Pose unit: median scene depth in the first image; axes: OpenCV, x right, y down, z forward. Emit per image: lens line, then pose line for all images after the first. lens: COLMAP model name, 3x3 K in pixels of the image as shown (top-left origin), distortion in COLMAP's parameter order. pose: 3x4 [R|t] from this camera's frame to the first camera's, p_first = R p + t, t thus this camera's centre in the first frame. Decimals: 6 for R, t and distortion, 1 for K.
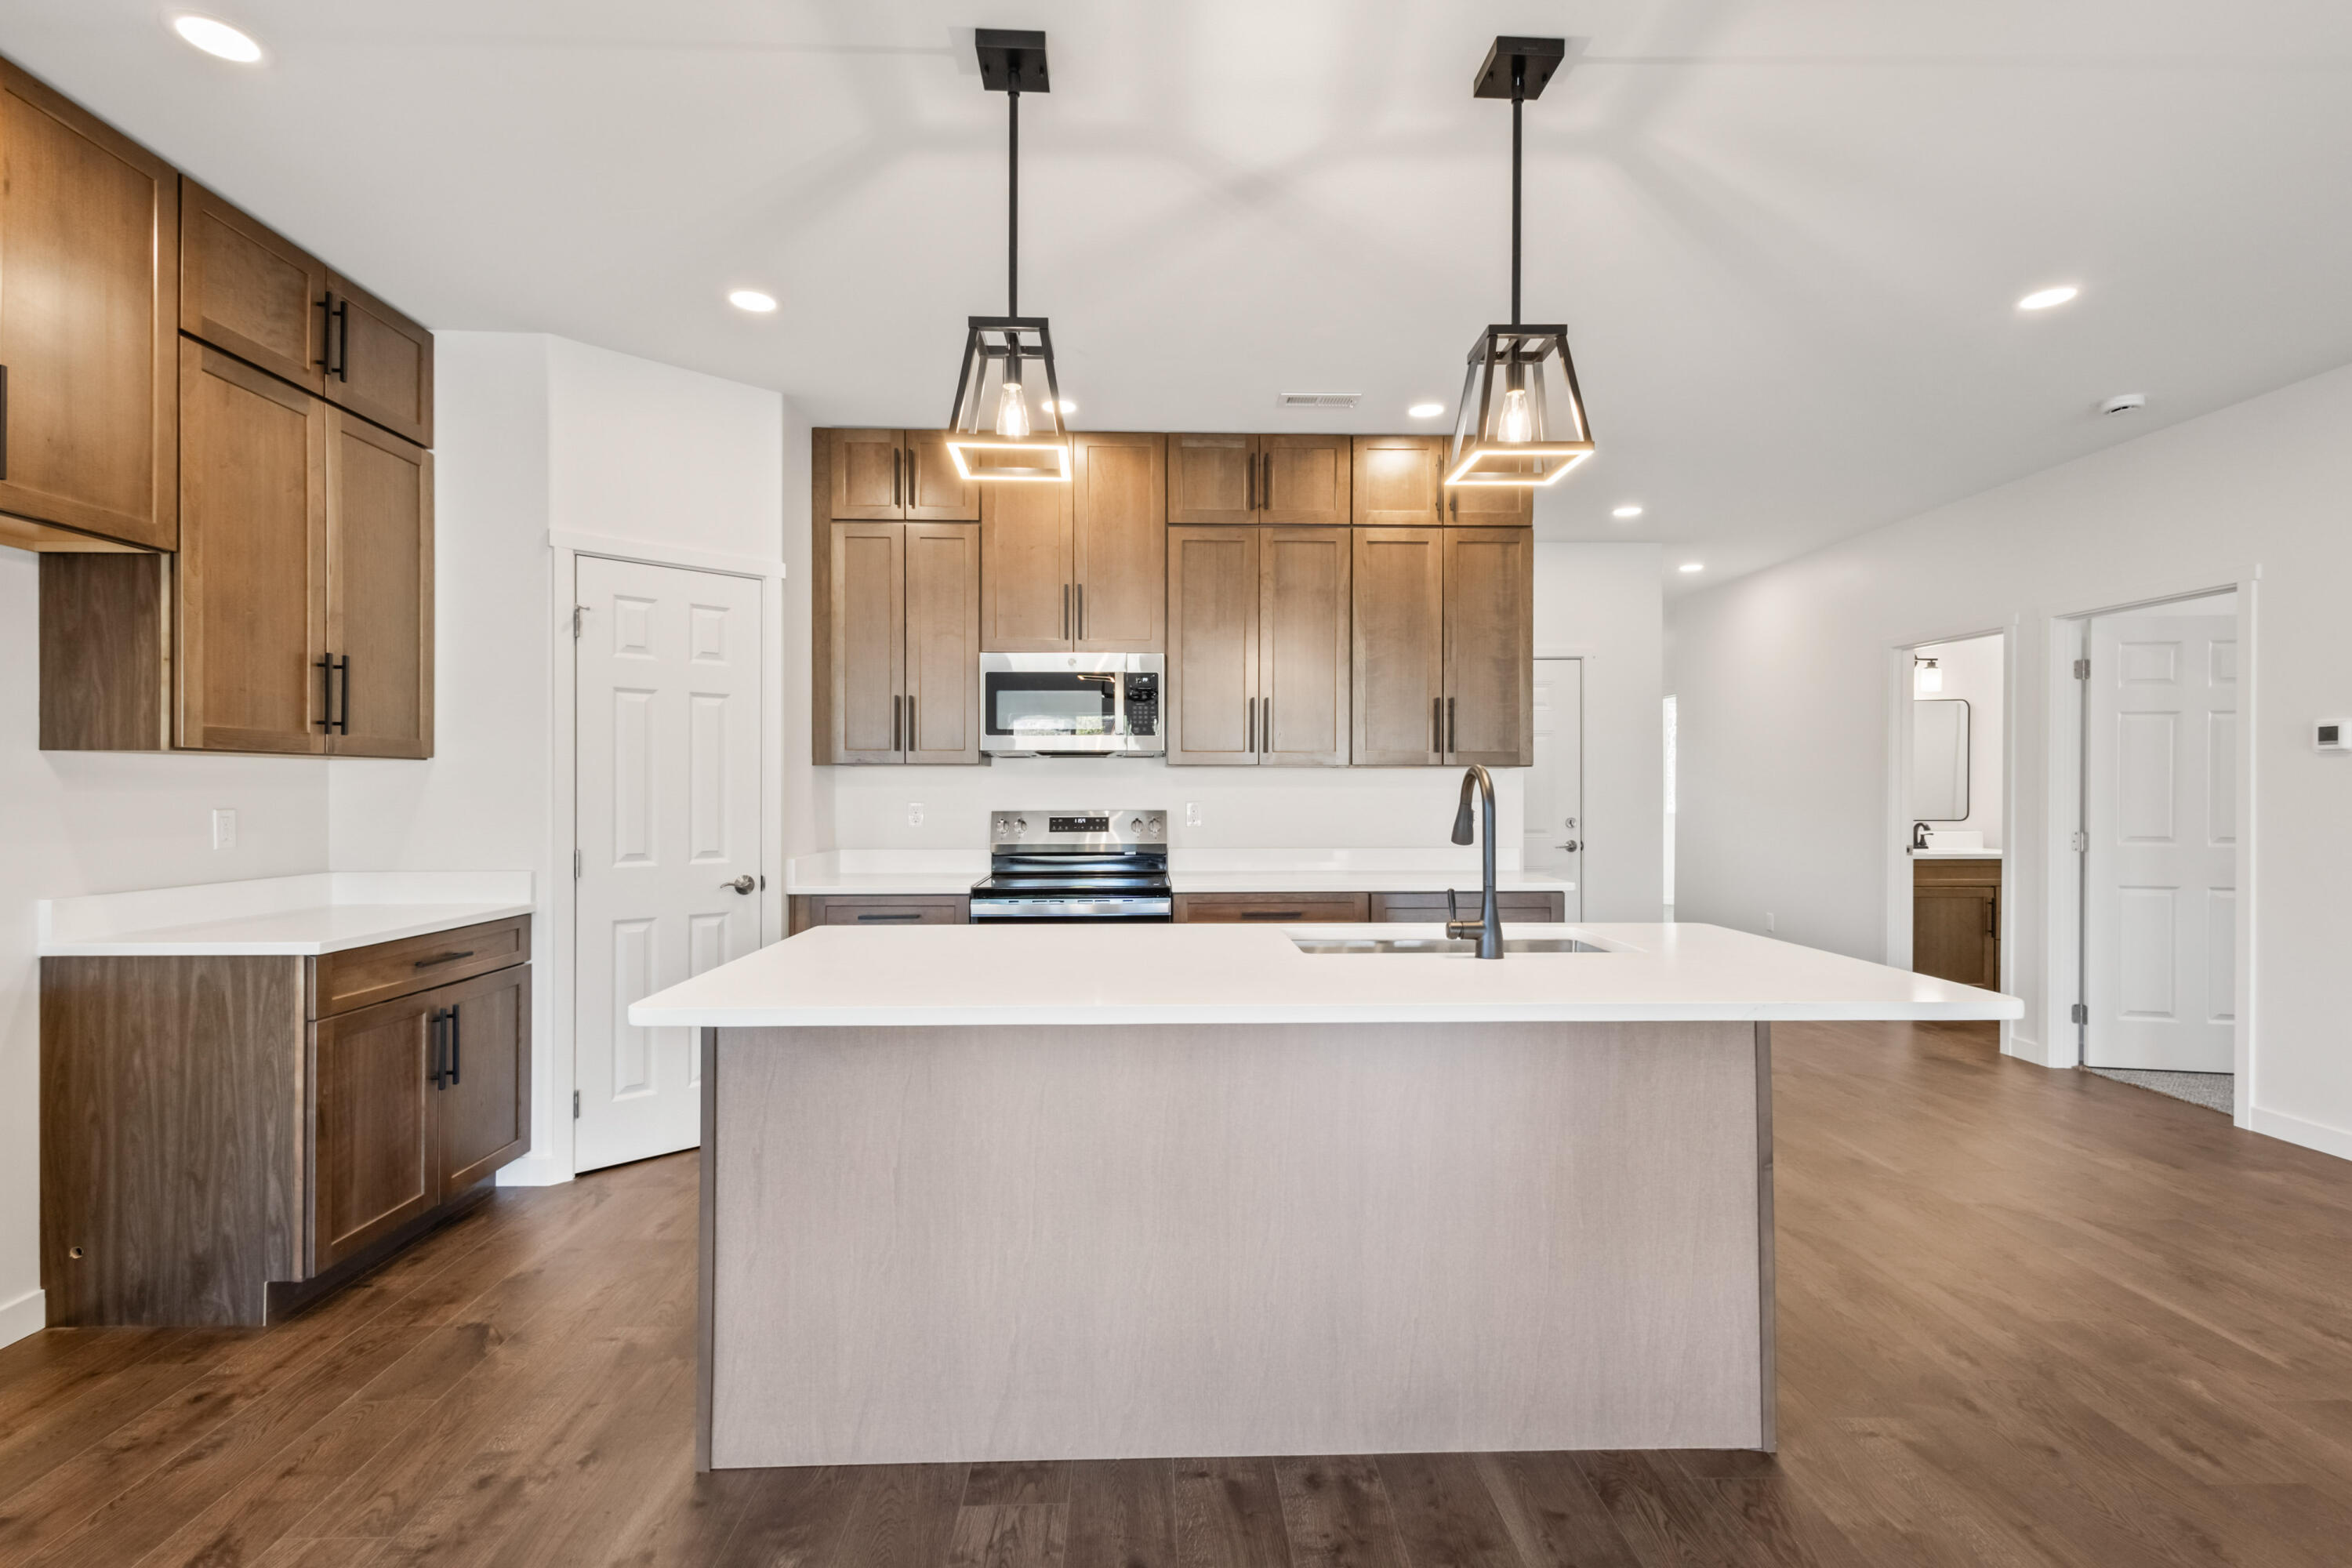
lens RADIAL K [[1081.6, 0, 1171.1], [0, 1081.6, 785.7], [0, 0, 1]] dist [0.013086, -0.004829]
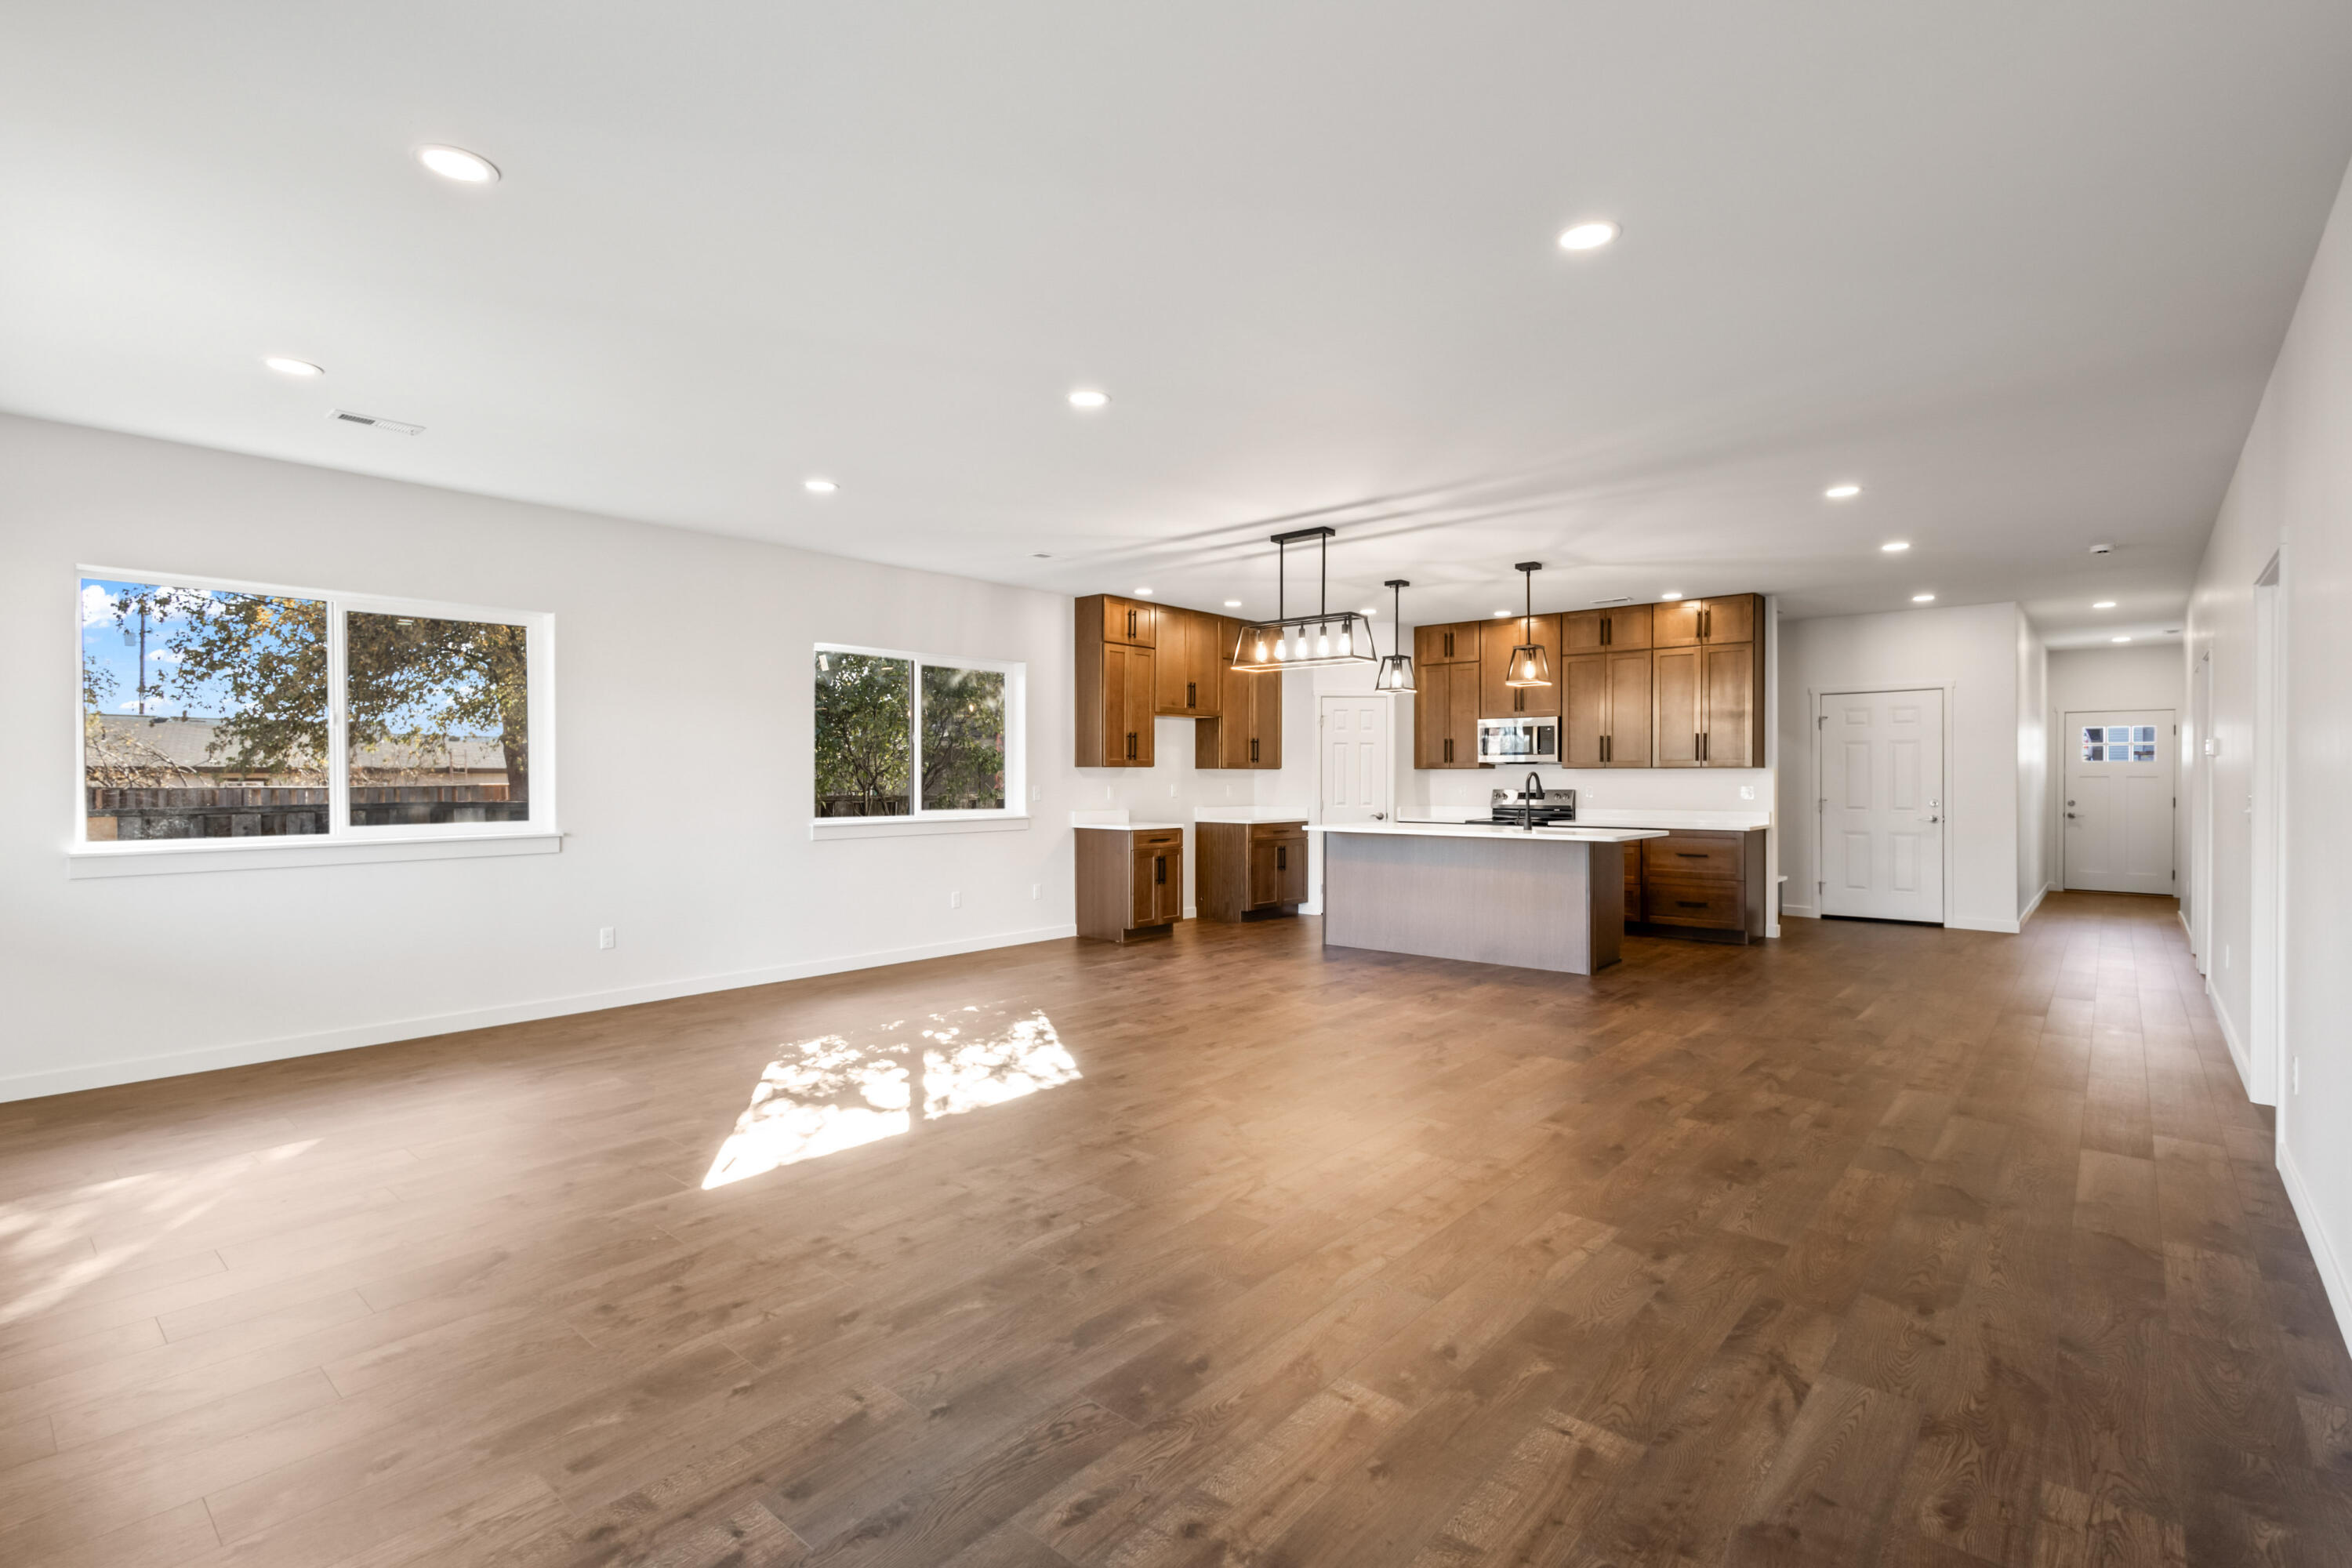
lens RADIAL K [[1081.6, 0, 1168.3], [0, 1081.6, 784.9], [0, 0, 1]] dist [0.013086, -0.004829]
pose [[0.734599, 0.003362, -0.678494, 0.964615], [0.000053, 0.999987, 0.005012, 0.003779], [0.678502, -0.003718, 0.734589, -1.213612]]
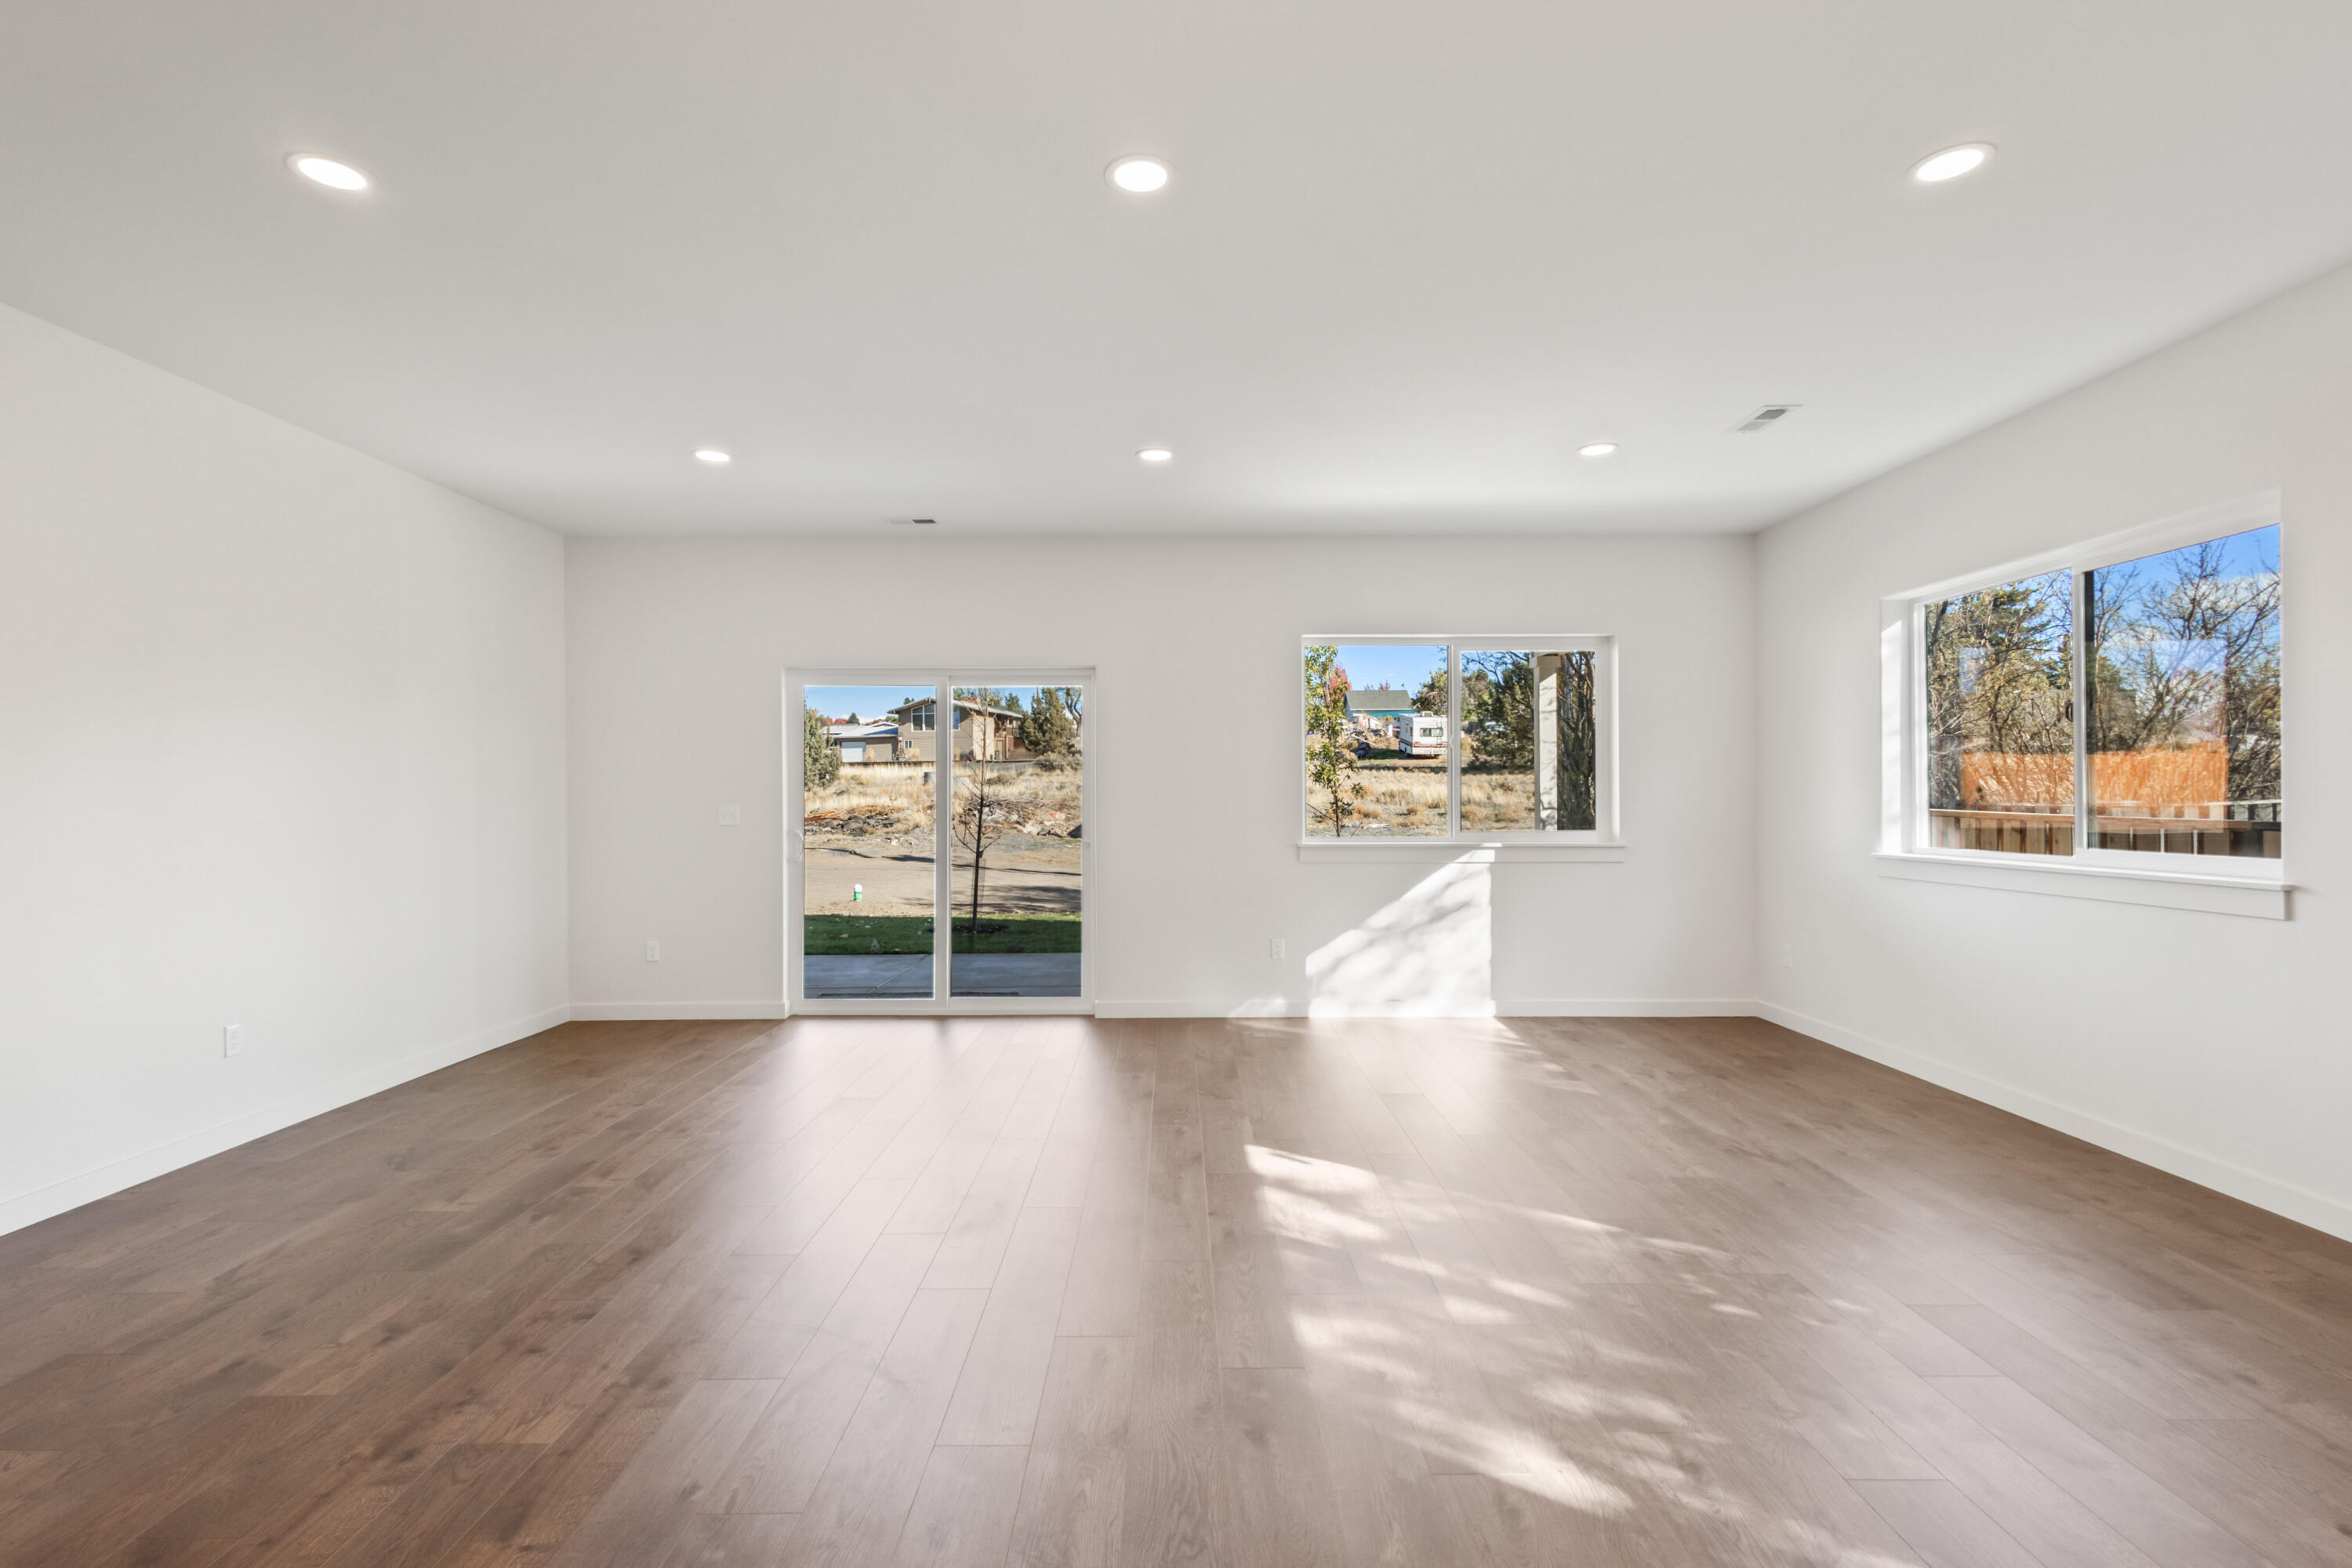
lens RADIAL K [[1081.6, 0, 1168.3], [0, 1081.6, 787.6], [0, 0, 1]] dist [0.013086, -0.004829]
pose [[-0.999496, 0.004155, 0.031476, 0.175952], [0.004010, 0.999981, -0.004650, 0.004241], [-0.031495, -0.004522, -0.999494, 0.127263]]
